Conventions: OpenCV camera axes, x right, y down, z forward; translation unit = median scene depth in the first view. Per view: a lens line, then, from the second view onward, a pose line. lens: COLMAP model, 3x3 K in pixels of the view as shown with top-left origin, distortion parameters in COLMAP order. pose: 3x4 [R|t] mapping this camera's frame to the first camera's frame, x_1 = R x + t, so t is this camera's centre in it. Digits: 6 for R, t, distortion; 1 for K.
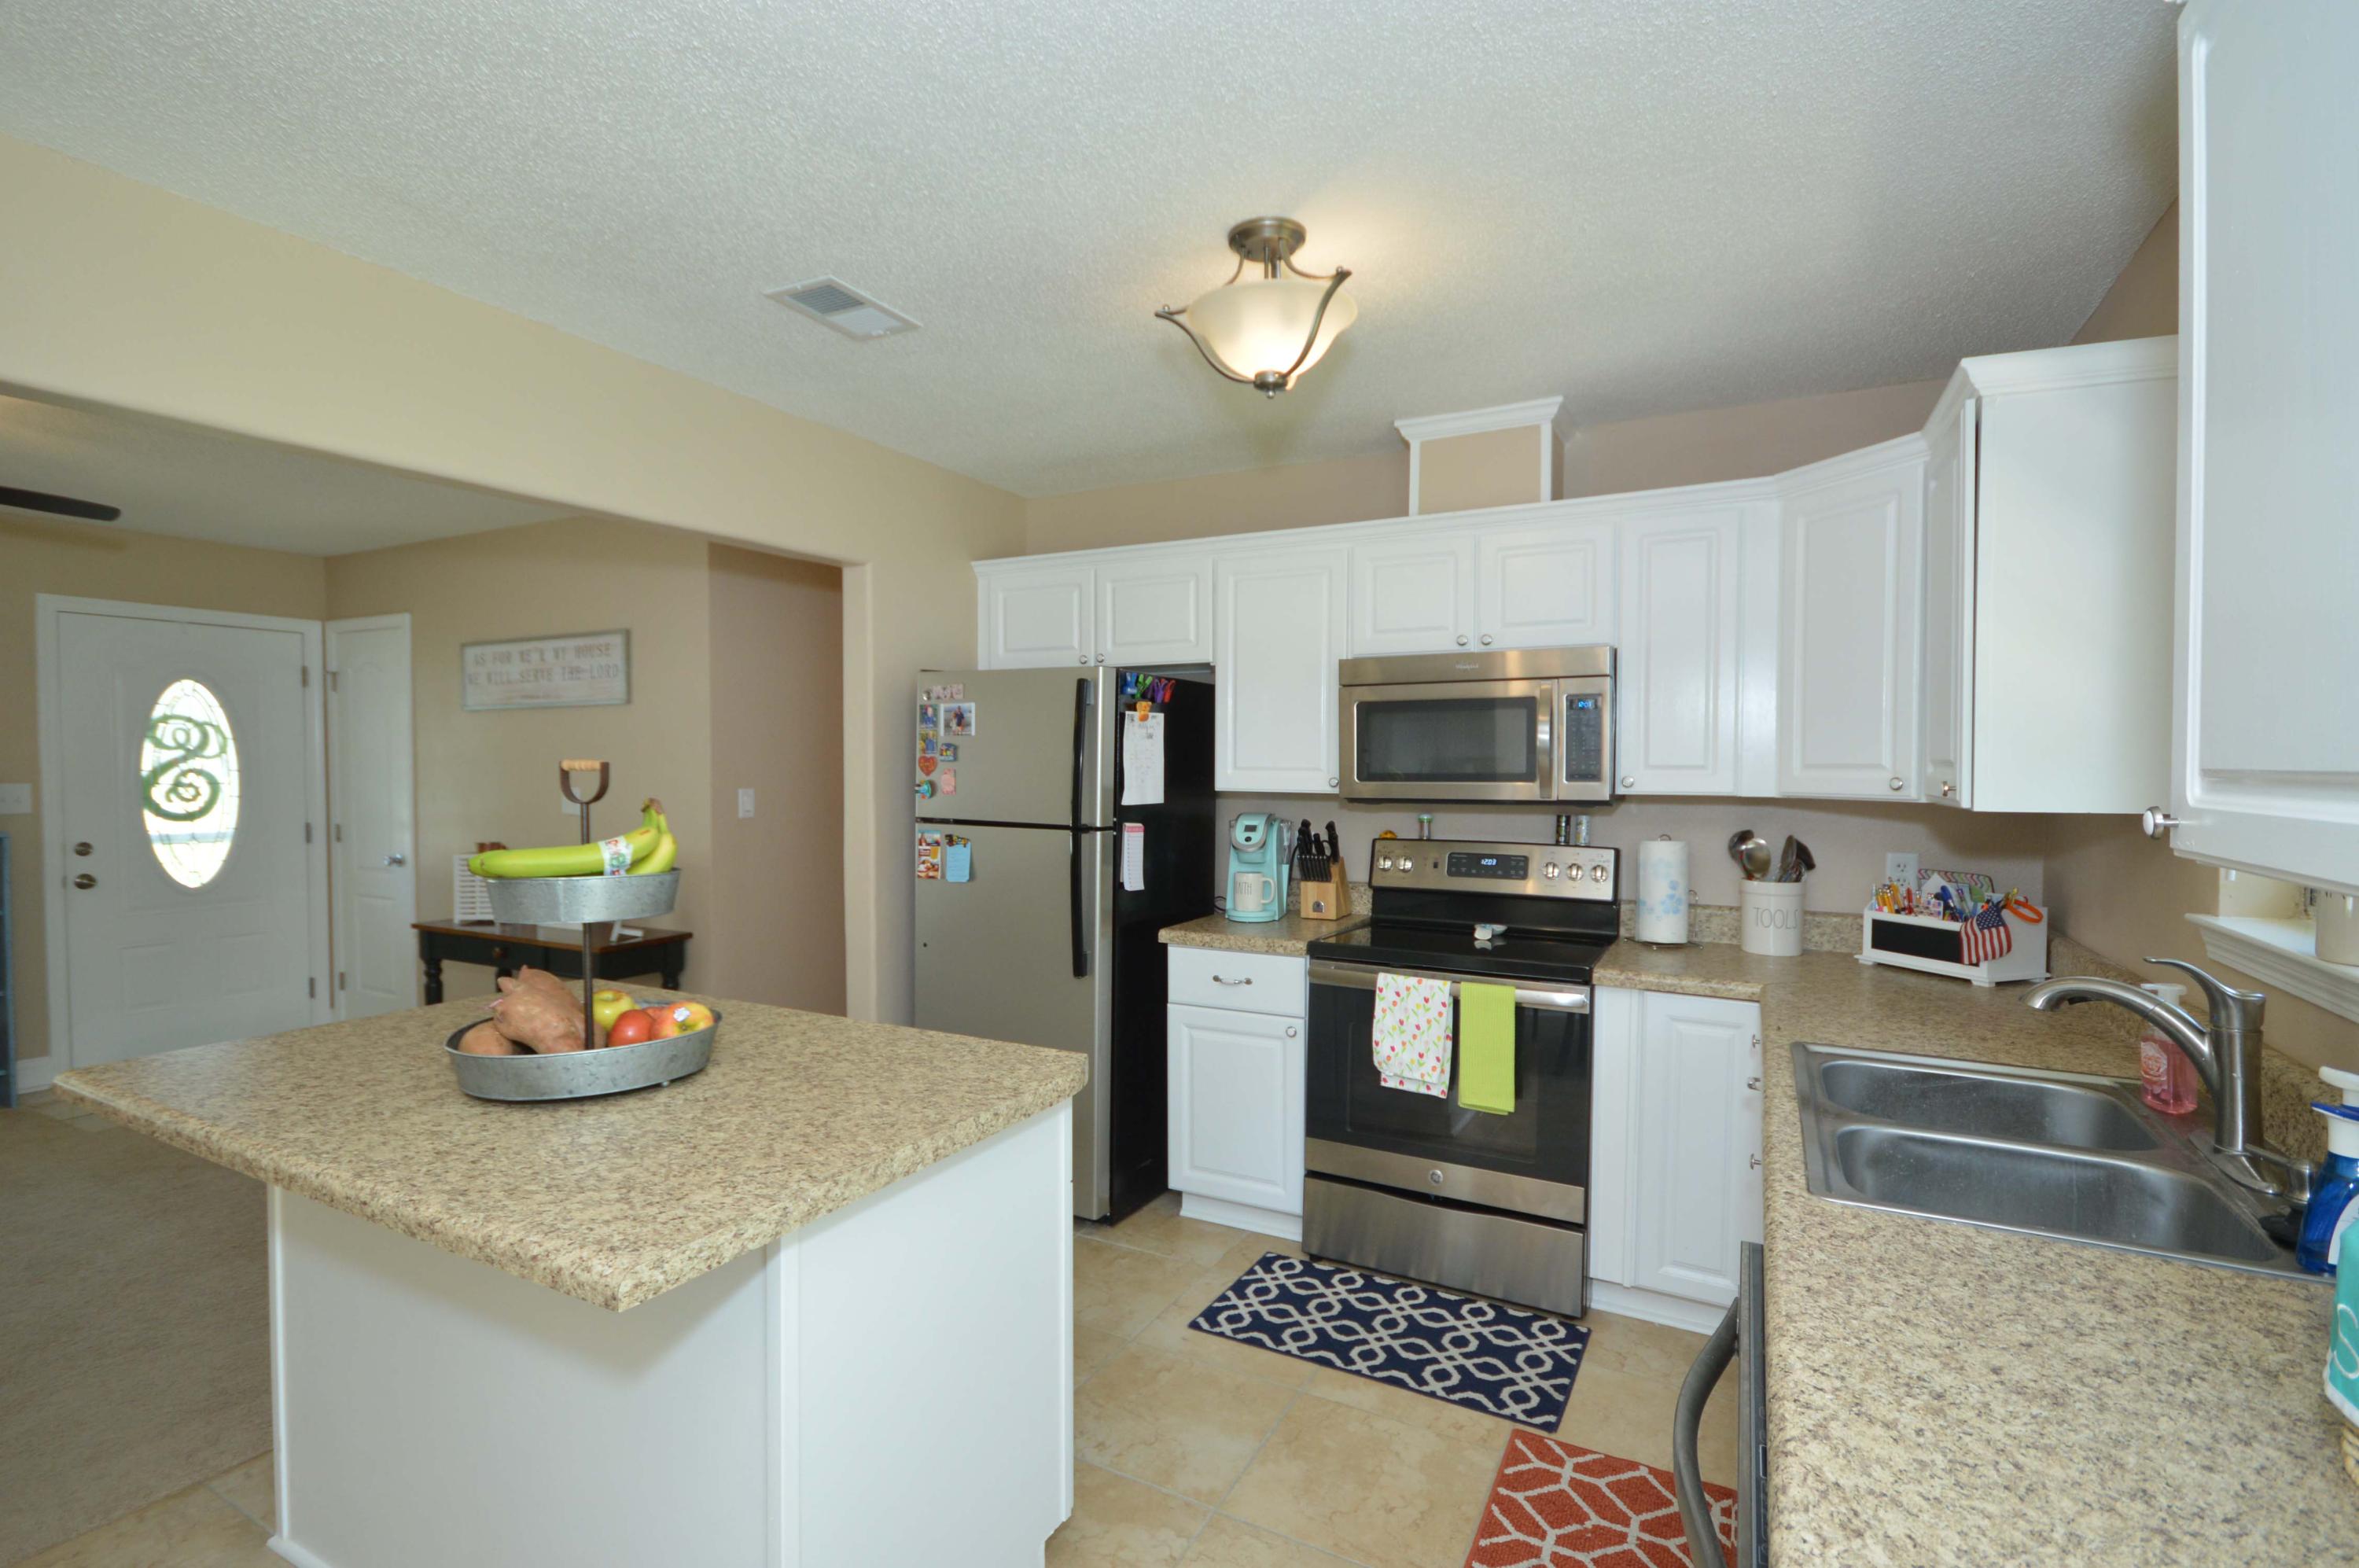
lens RADIAL K [[1126.2, 0, 1135.8], [0, 1126.2, 768.2], [0, 0, 1]] dist [0.003650, -0.000017]
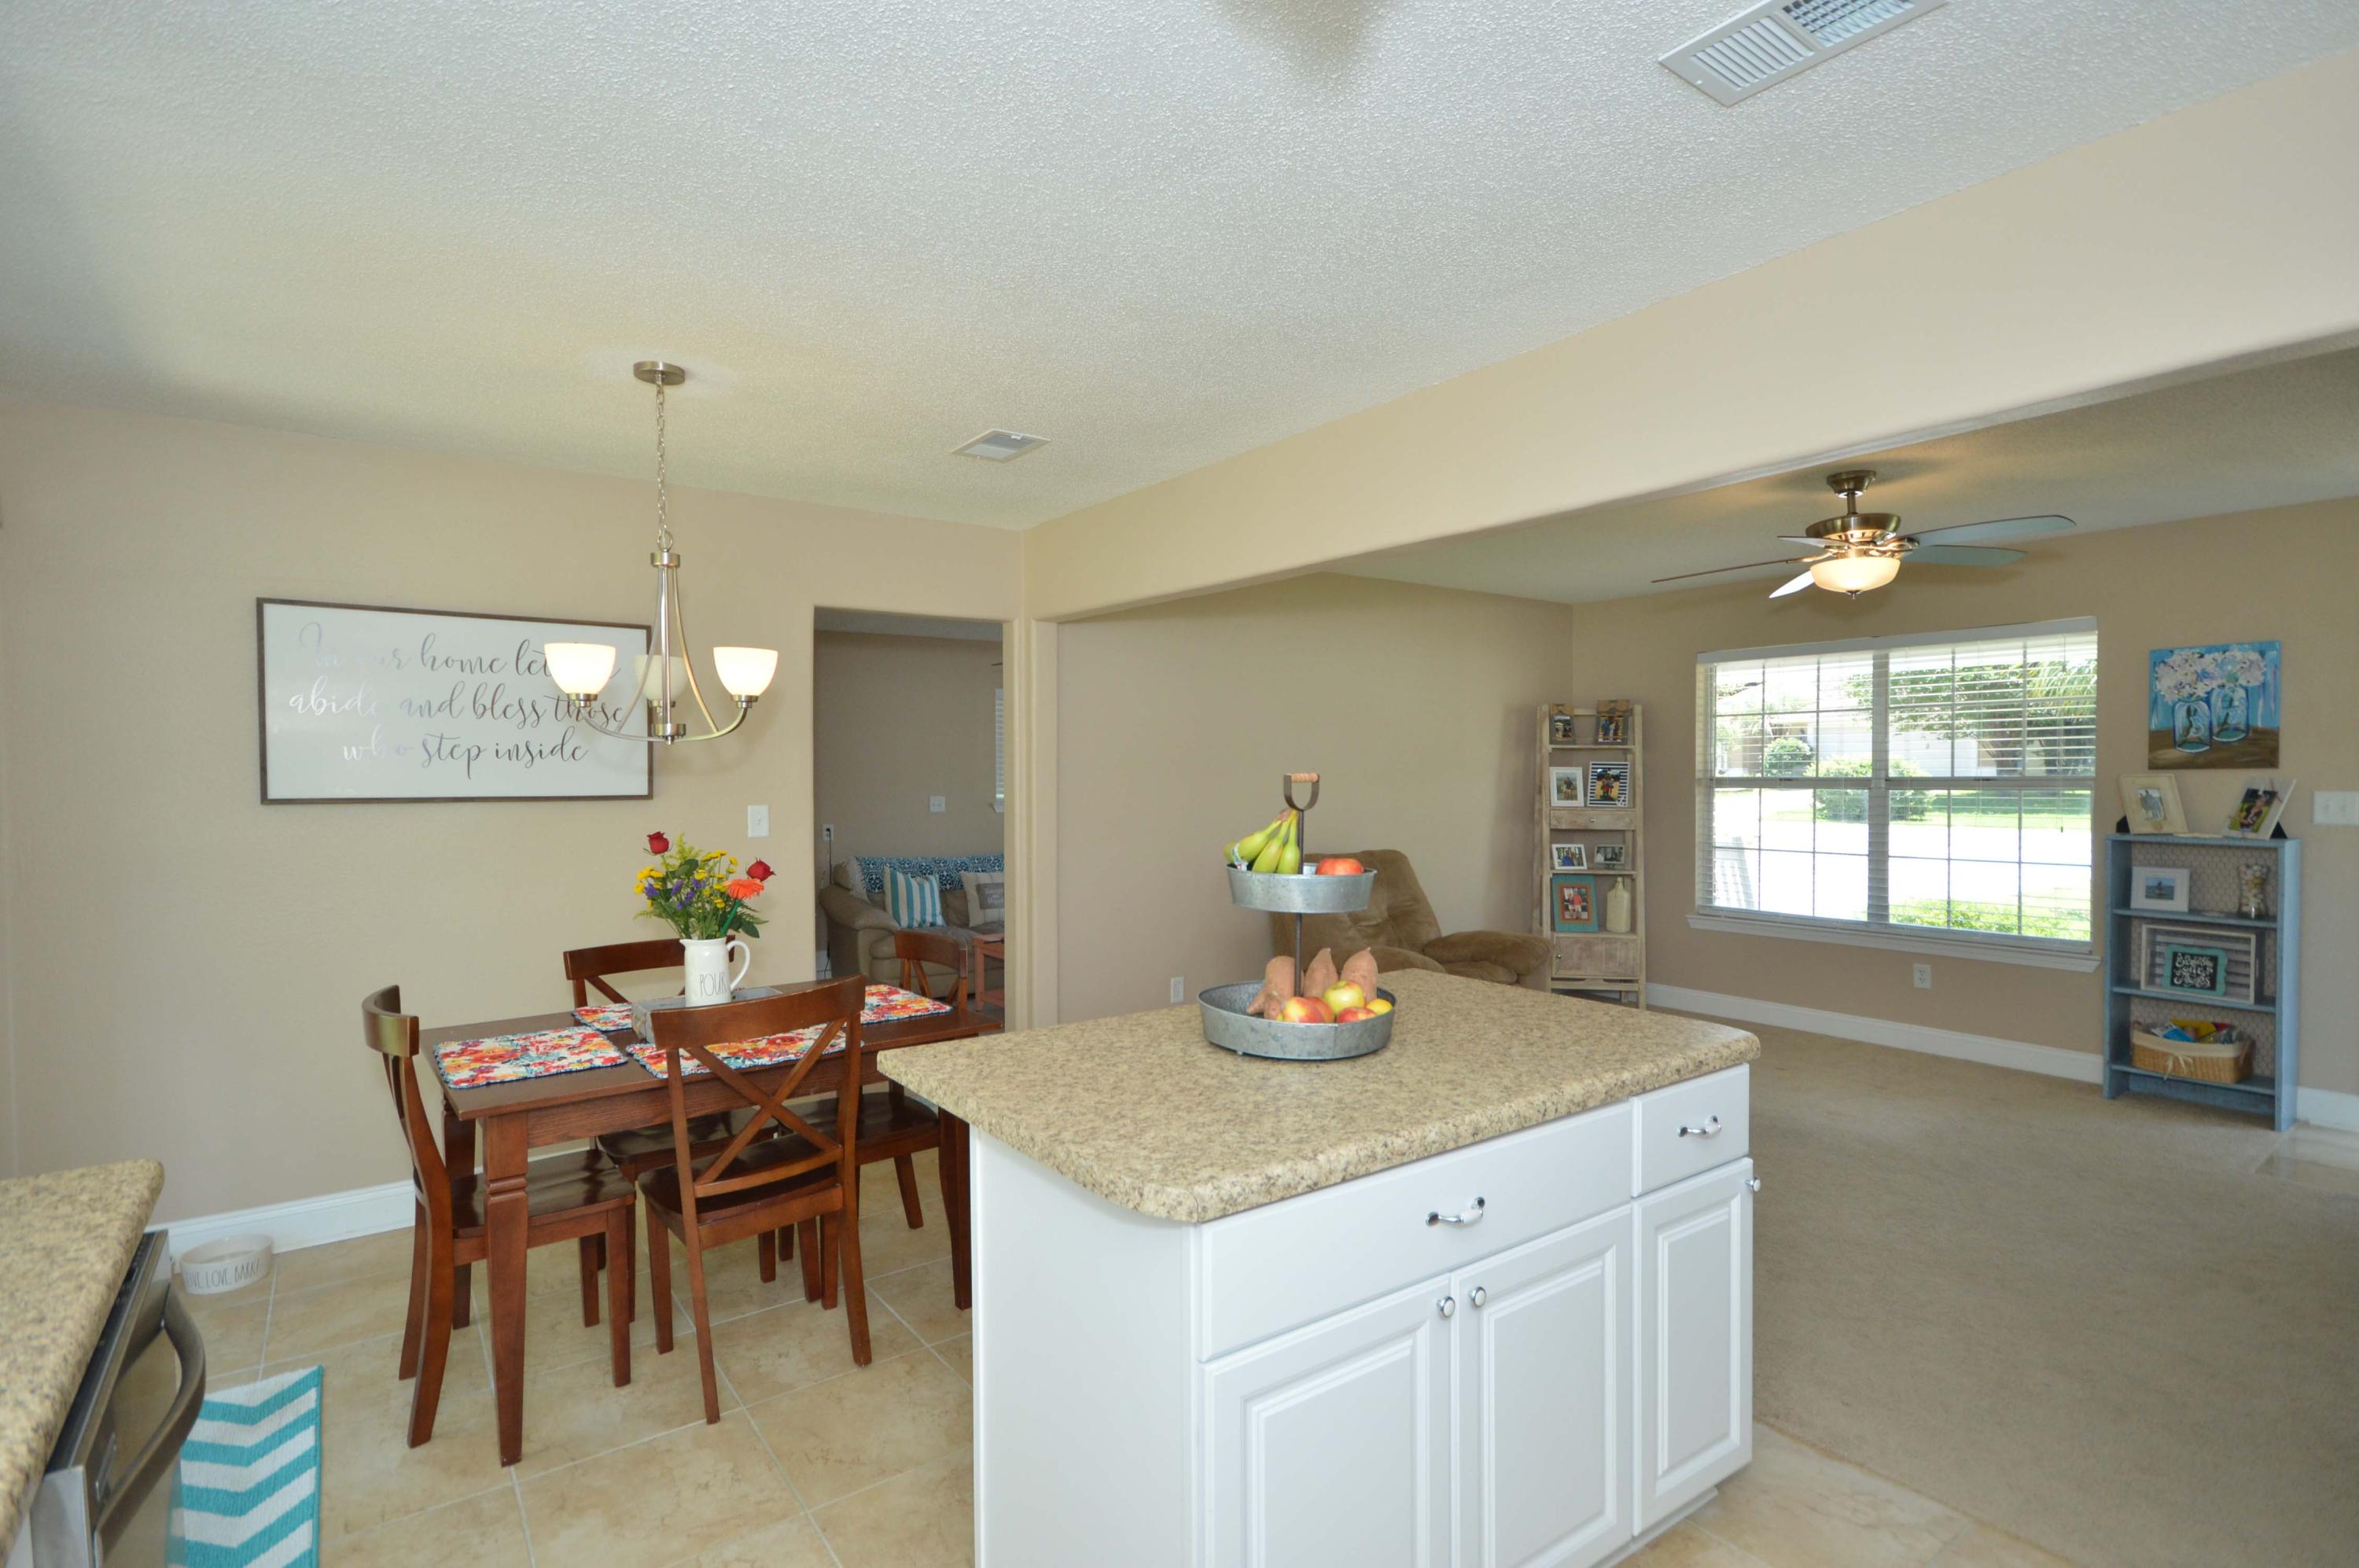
lens RADIAL K [[1128.8, 0, 1176.7], [0, 1128.8, 831.4], [0, 0, 1]] dist [0.004026, -0.006446]
pose [[-0.413277, 0.046666, -0.909409, 0.338560], [0.001852, 0.998727, 0.050408, -0.003009], [0.910604, 0.019149, -0.412837, 0.733931]]
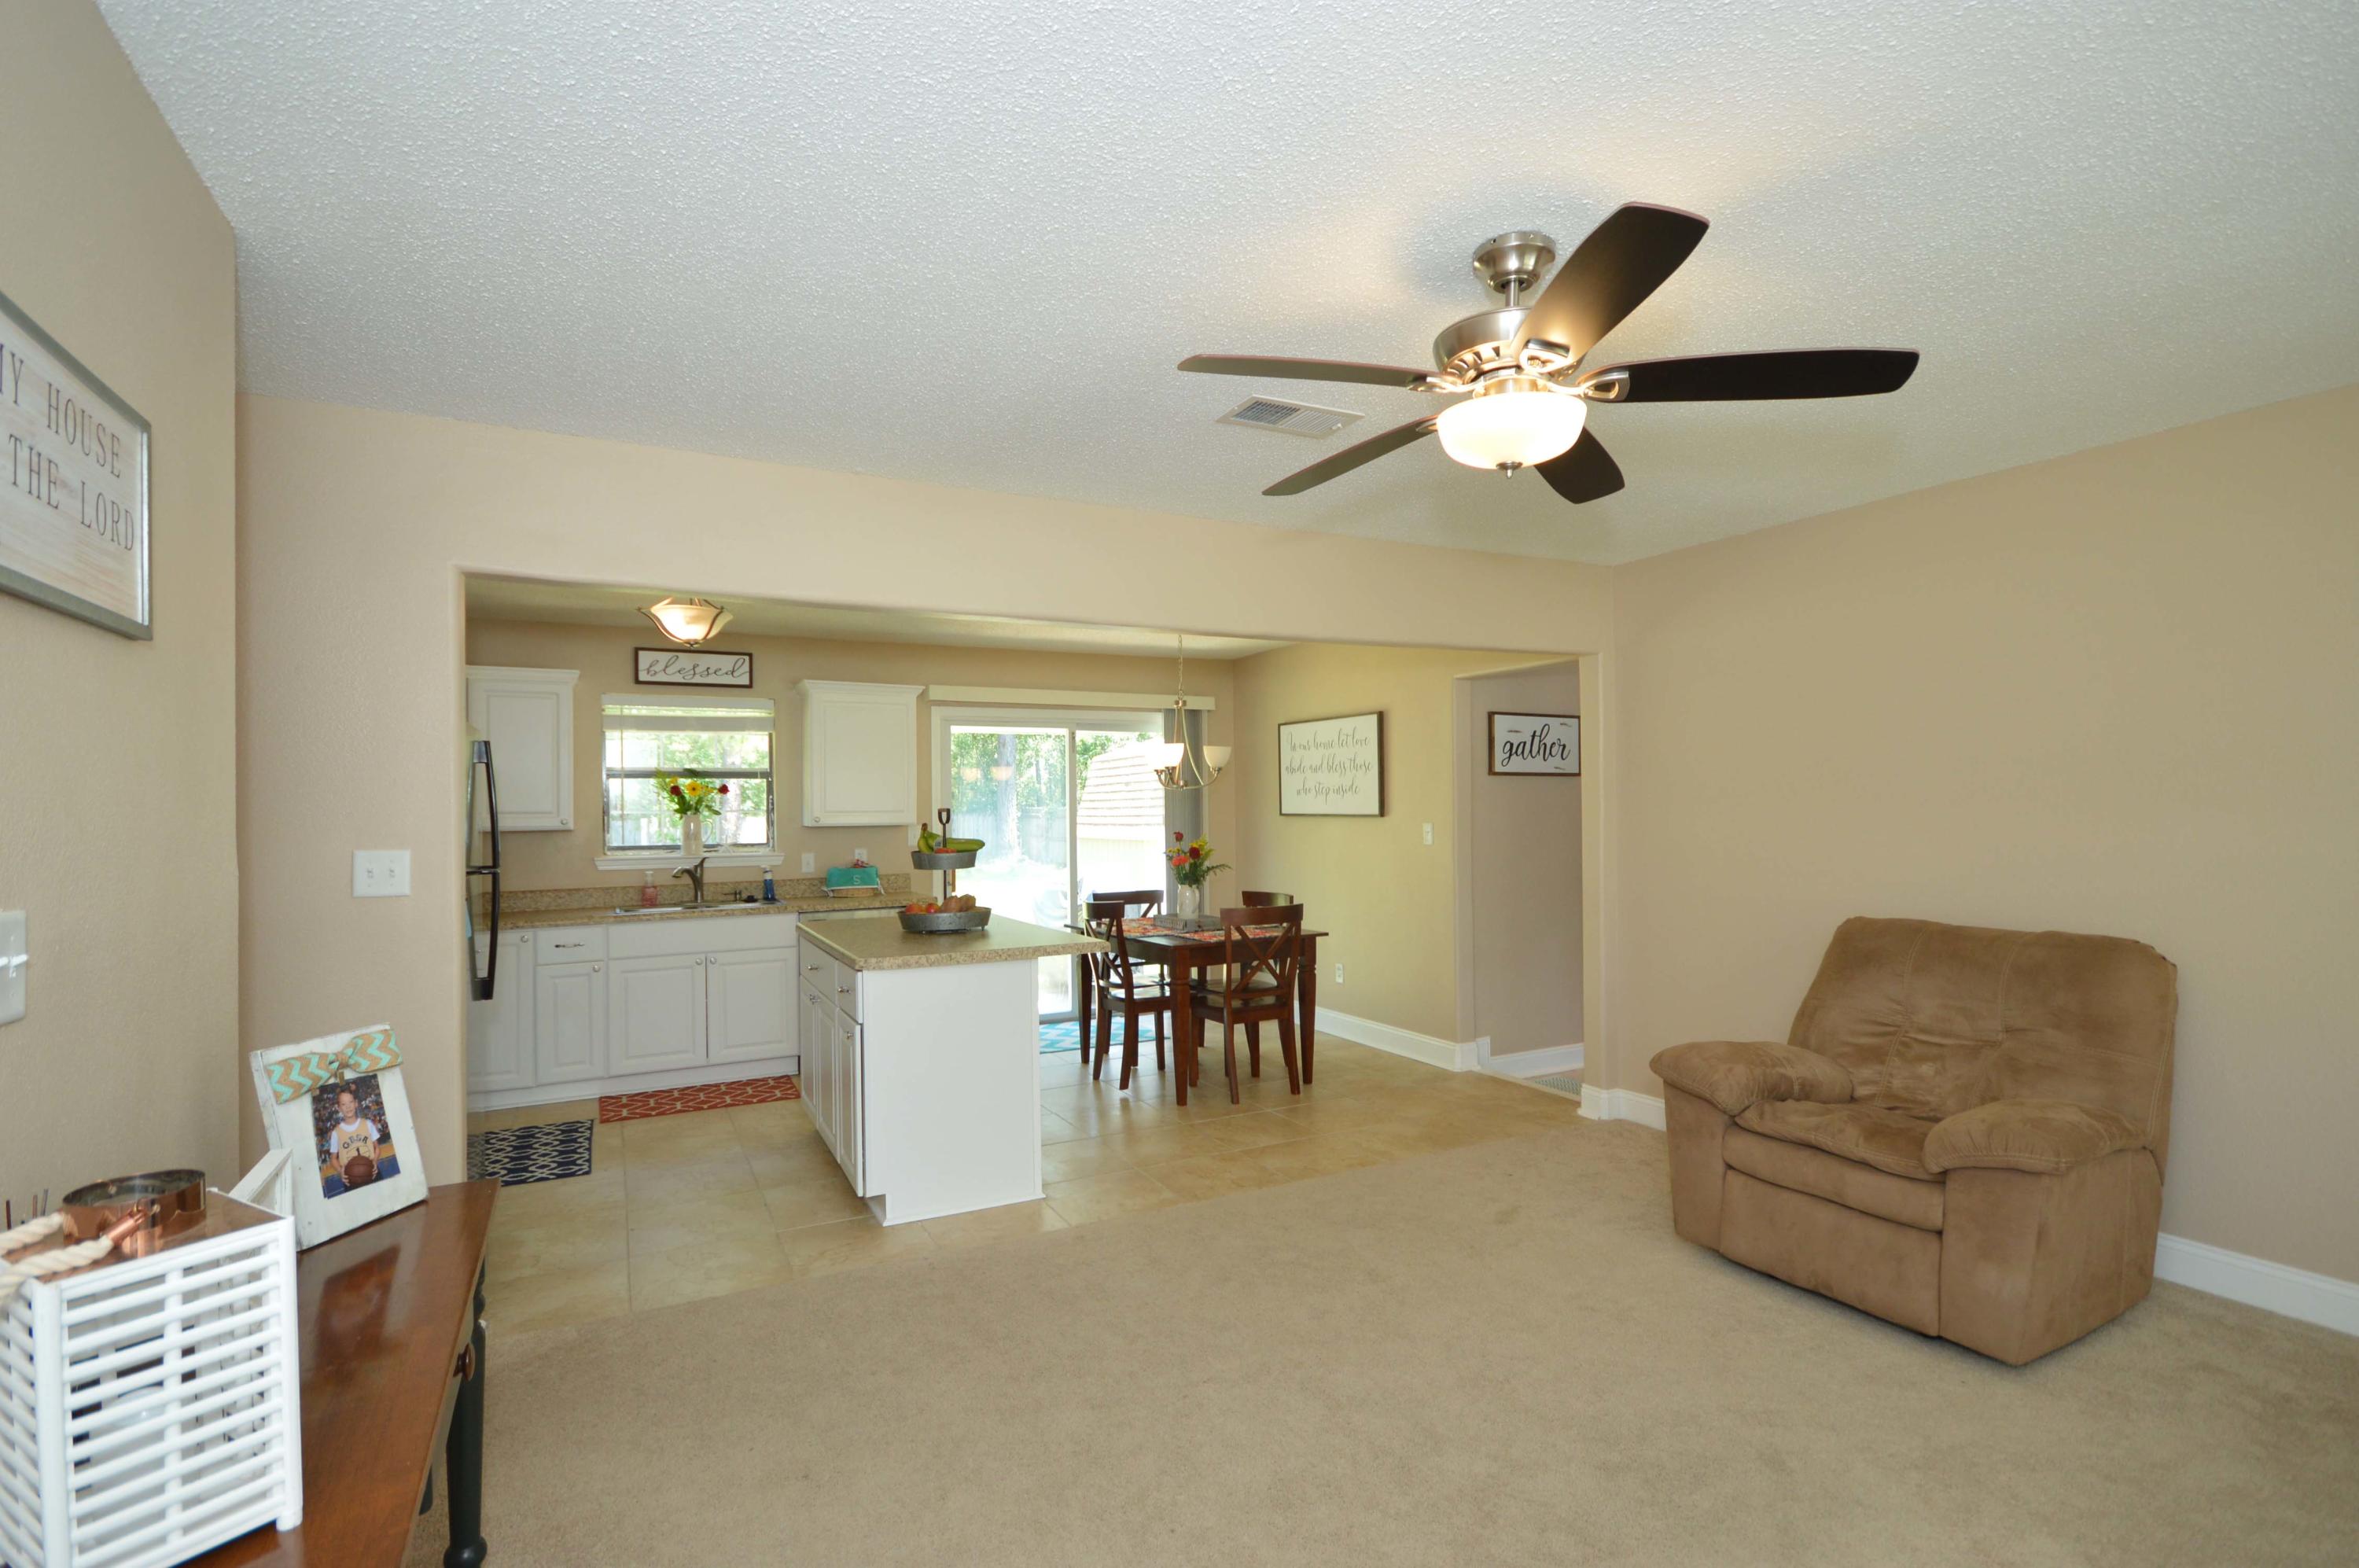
lens RADIAL K [[1094.0, 0, 1132.6], [0, 1094.0, 795.1], [0, 0, 1]] dist [-0.001156, -0.001438]
pose [[-0.821916, 0.015594, 0.569395, -1.196964], [0.013217, 0.999878, -0.008305, -0.005238], [-0.569455, 0.000700, -0.822022, 1.502352]]
